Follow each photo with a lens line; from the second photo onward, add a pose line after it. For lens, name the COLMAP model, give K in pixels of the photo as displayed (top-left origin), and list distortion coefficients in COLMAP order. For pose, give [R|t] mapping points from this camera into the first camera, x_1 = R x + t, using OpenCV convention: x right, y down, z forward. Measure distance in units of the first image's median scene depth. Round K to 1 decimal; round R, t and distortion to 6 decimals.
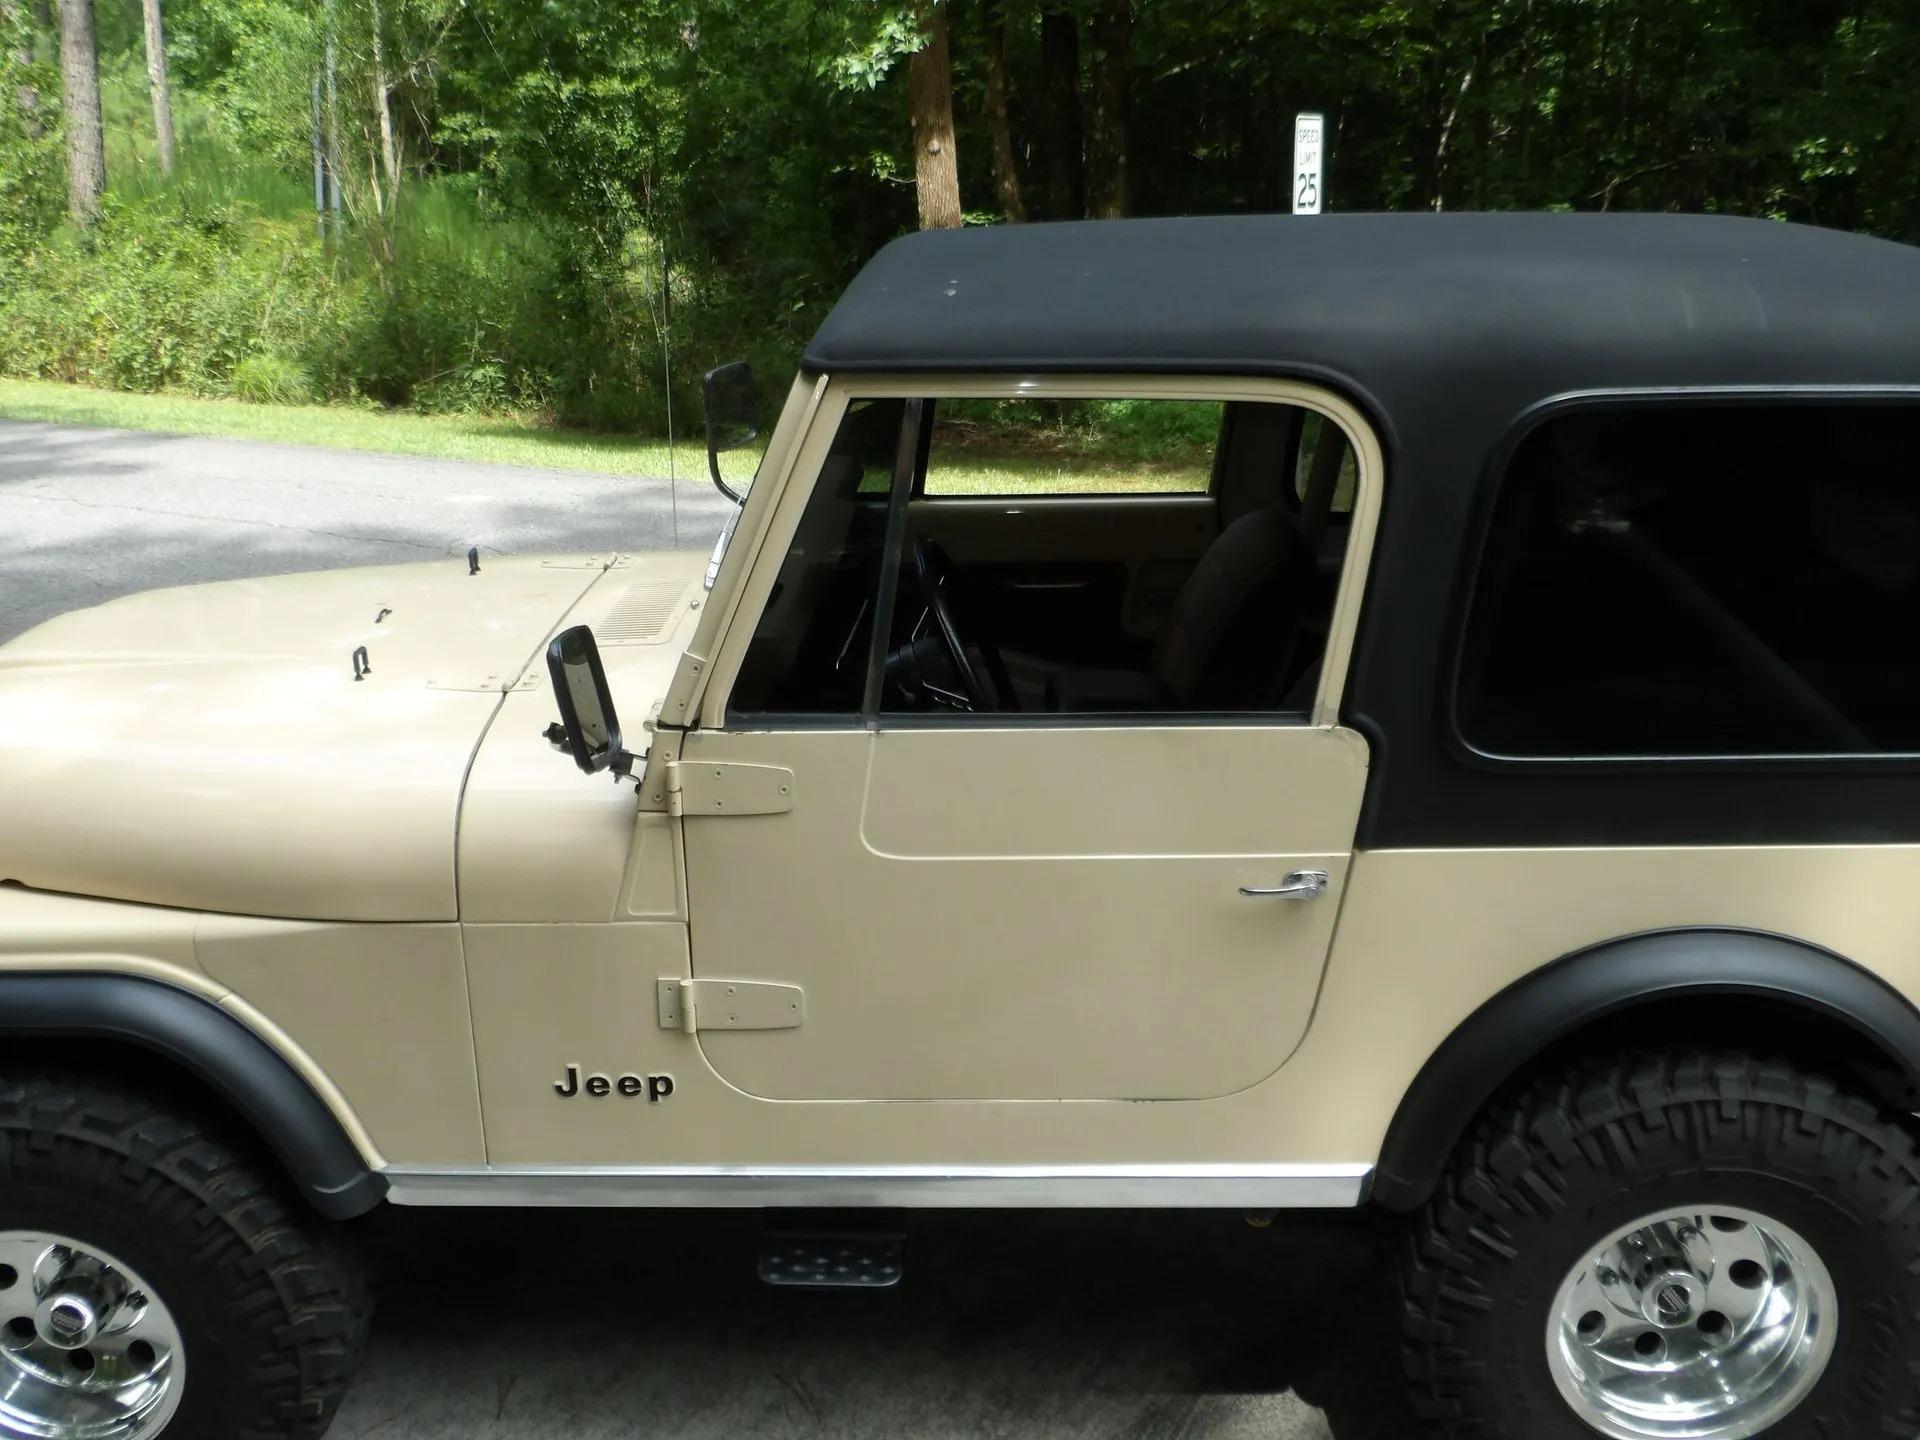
lens RADIAL K [[1909.8, 0, 963.5], [0, 1909.8, 701.4], [0, 0, 1]] dist [-0.030803, 0.035914]
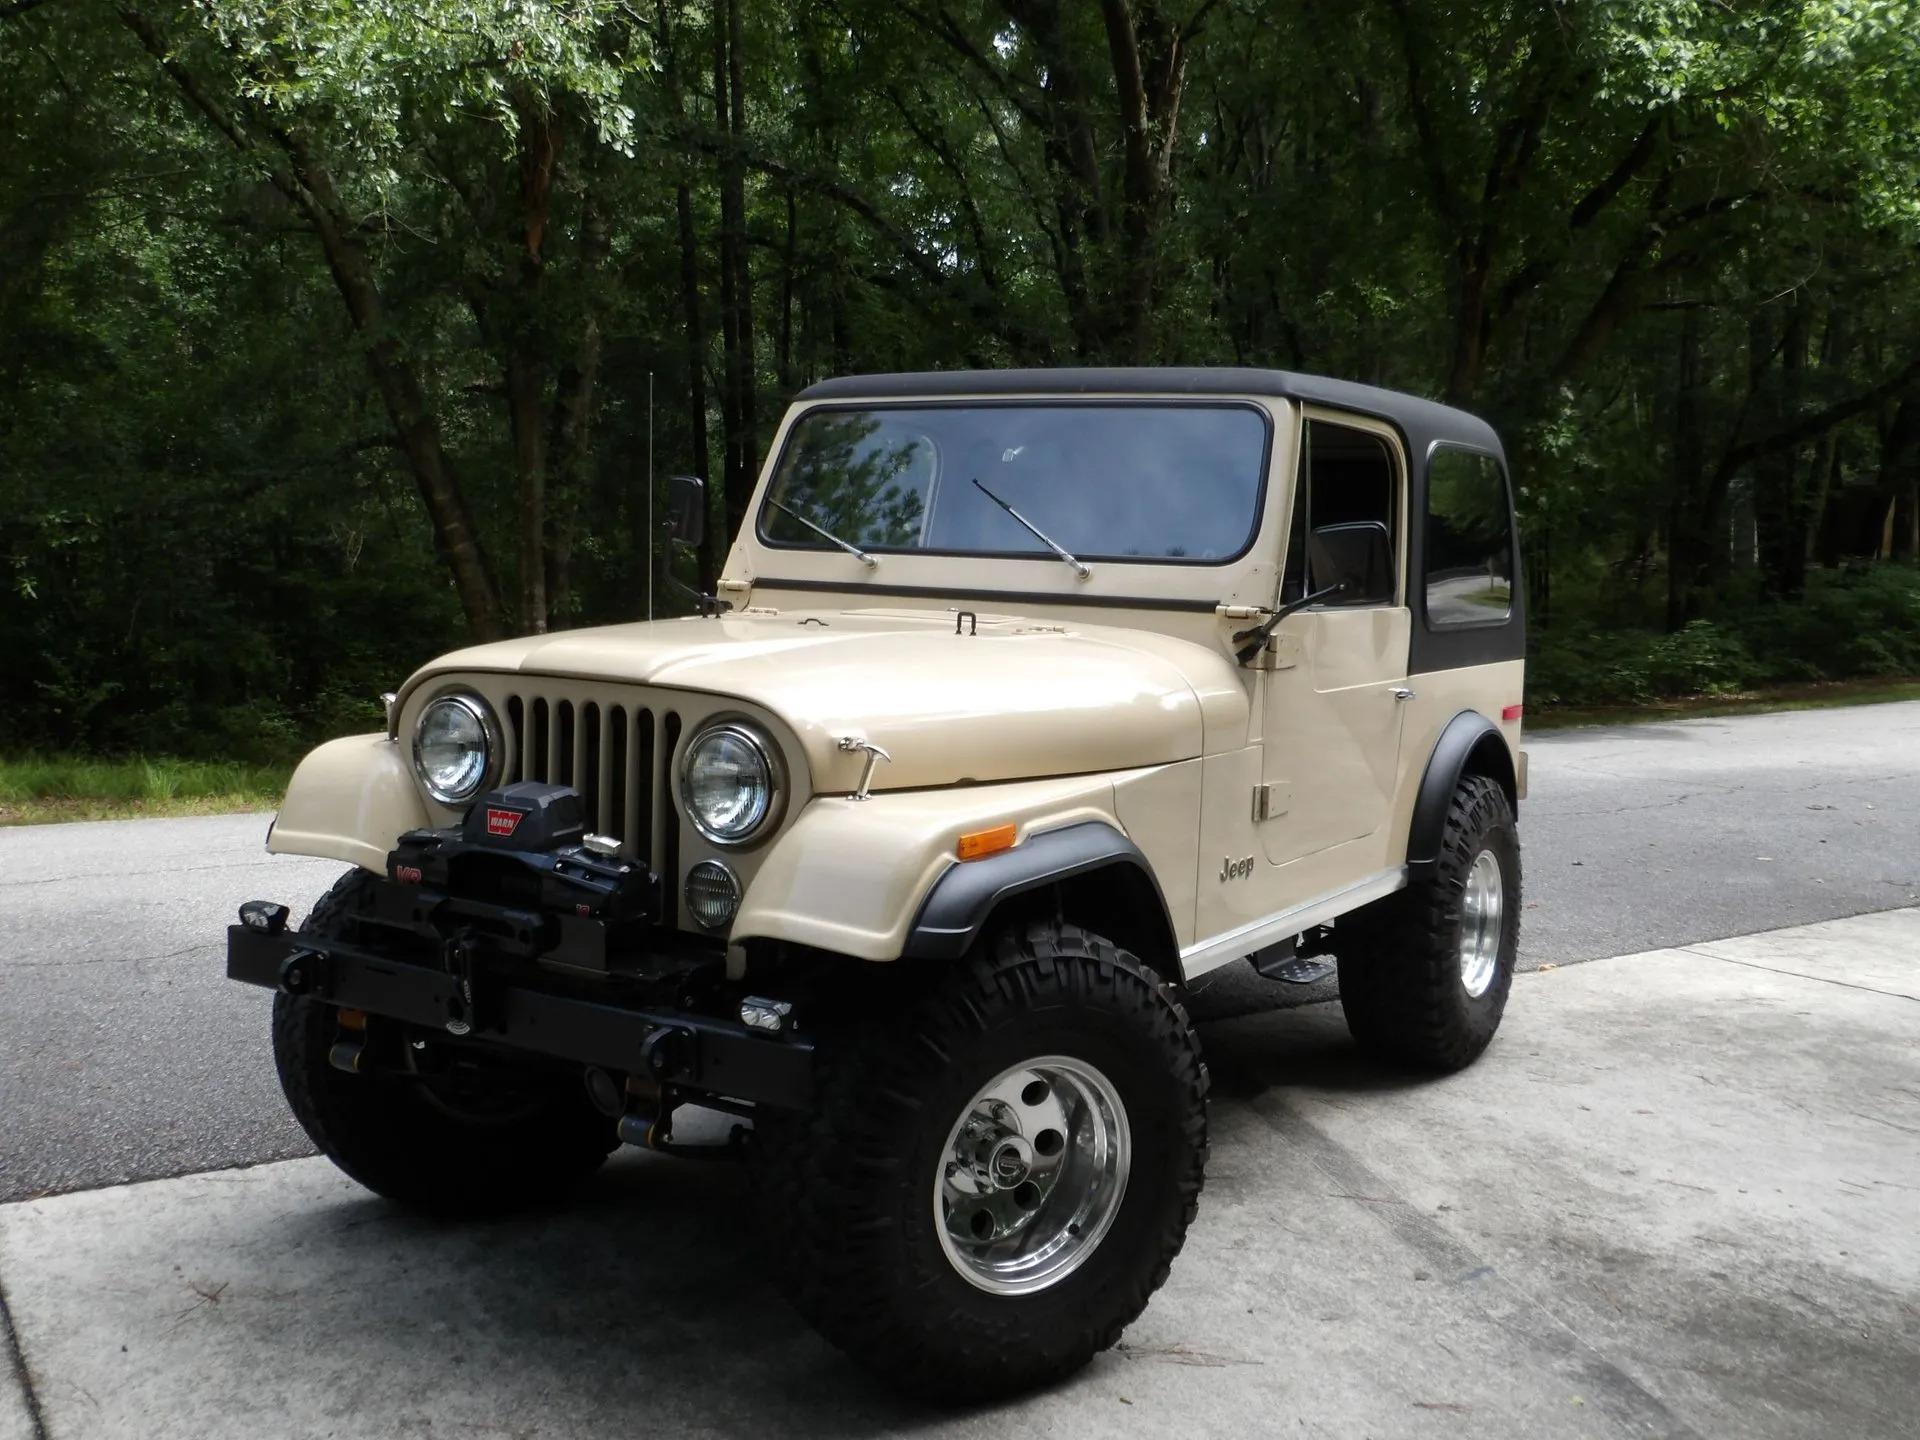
lens RADIAL K [[1906.9, 0, 960.4], [0, 1906.9, 712.7], [0, 0, 1]] dist [-0.040133, 0.057463]
pose [[0.510481, -0.055342, 0.858106, -1.297613], [0.236587, 0.968451, -0.078285, 0.124445], [-0.826702, 0.242979, 0.507470, 0.332203]]
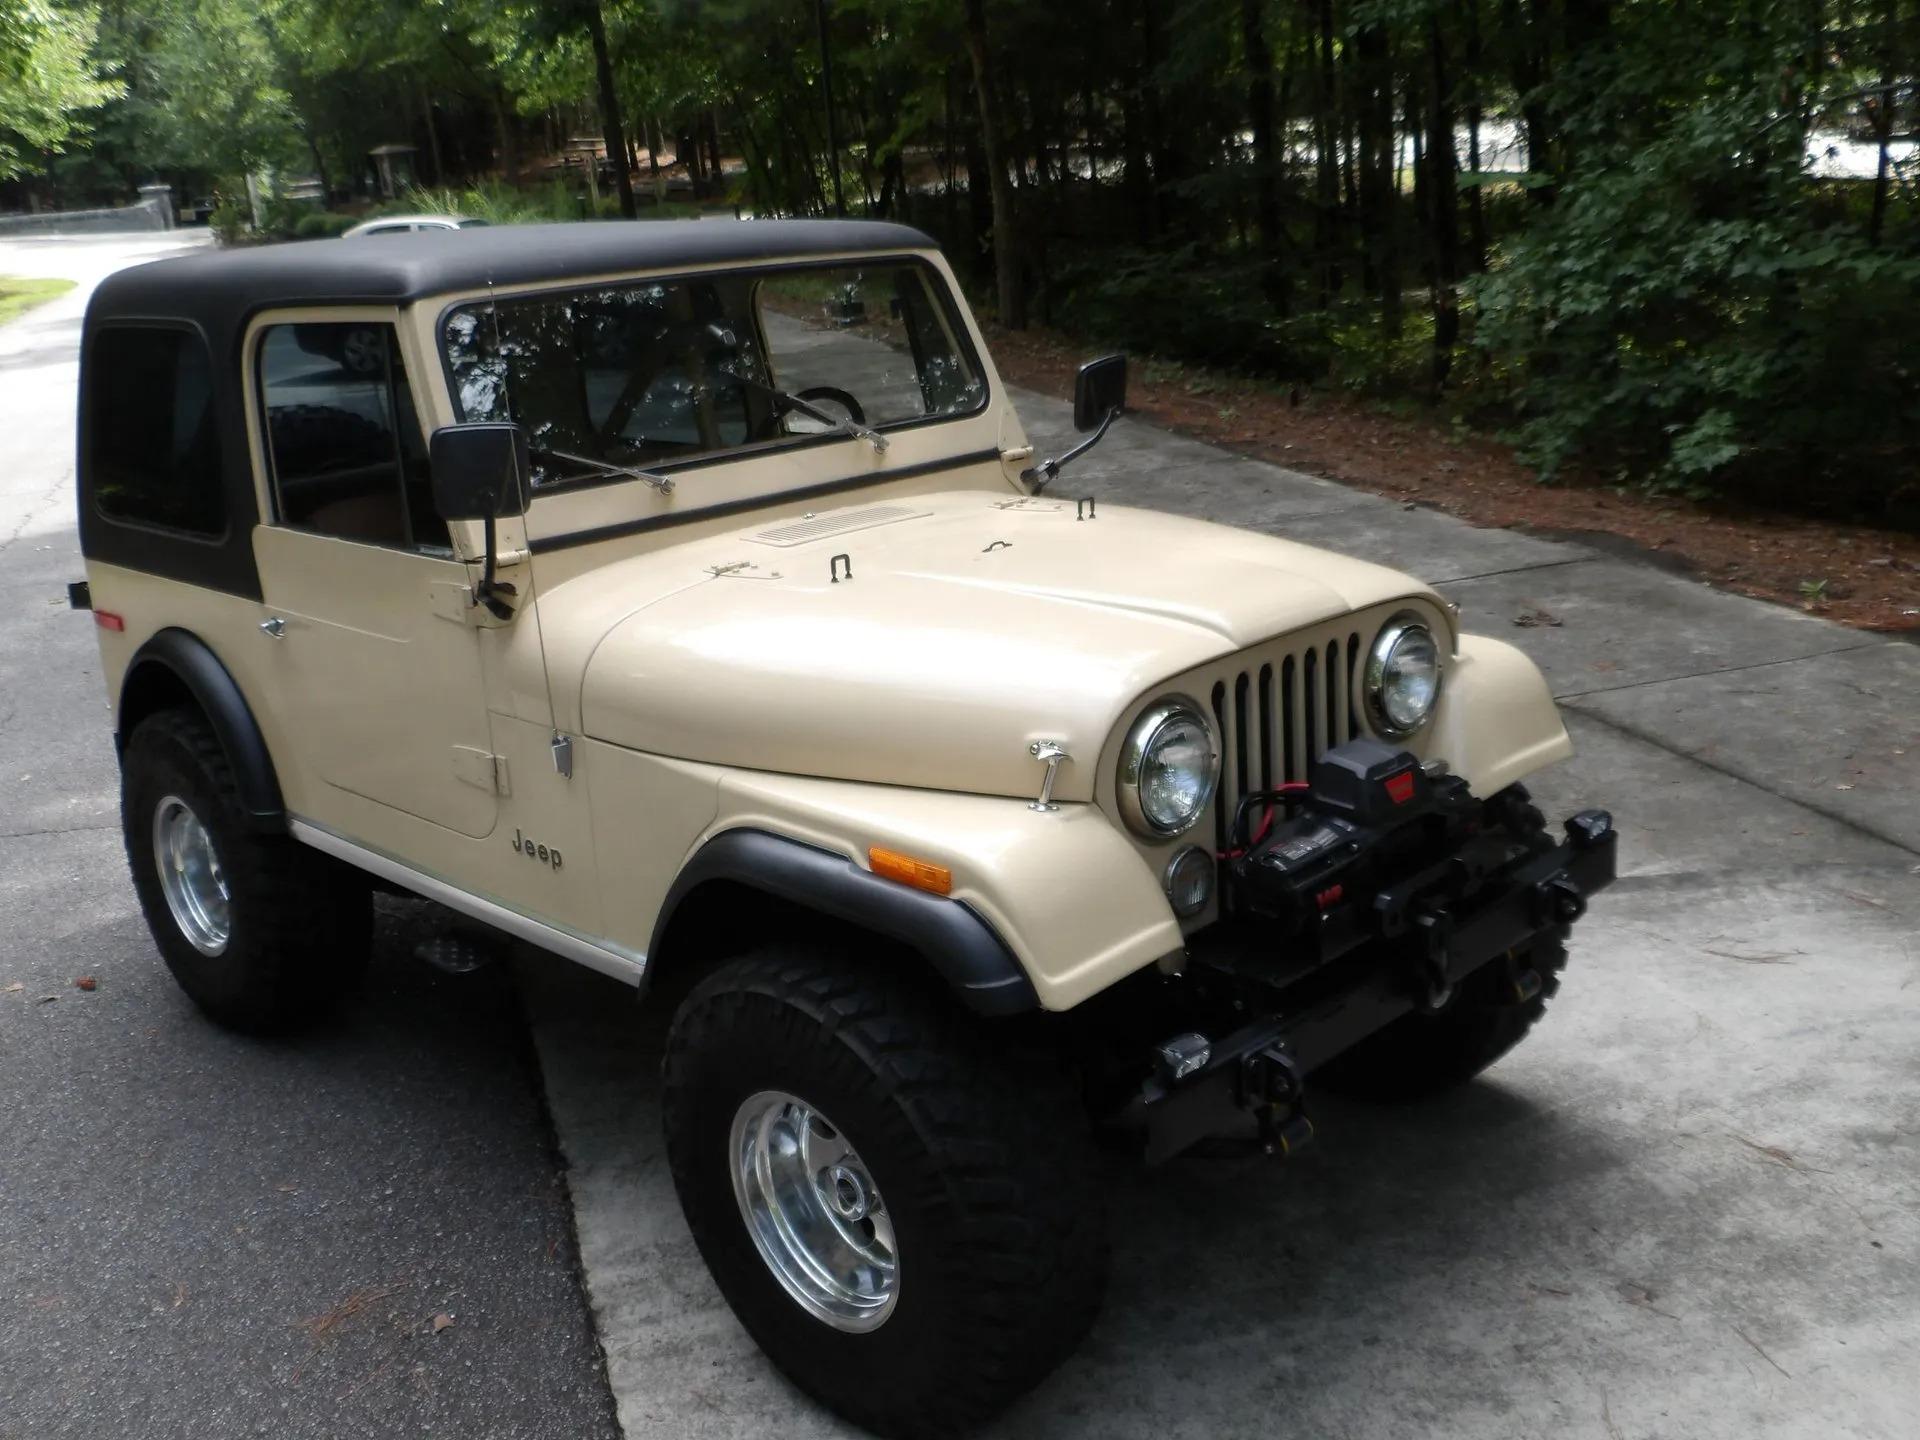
lens RADIAL K [[1887.6, 0, 971.4], [0, 1887.6, 728.9], [0, 0, 1]] dist [-0.011720, 0.008689]
pose [[-0.718781, -0.138210, 0.681360, -1.051010], [0.282848, 0.837135, 0.468190, -0.472112], [-0.635099, 0.529247, -0.562625, 1.686531]]
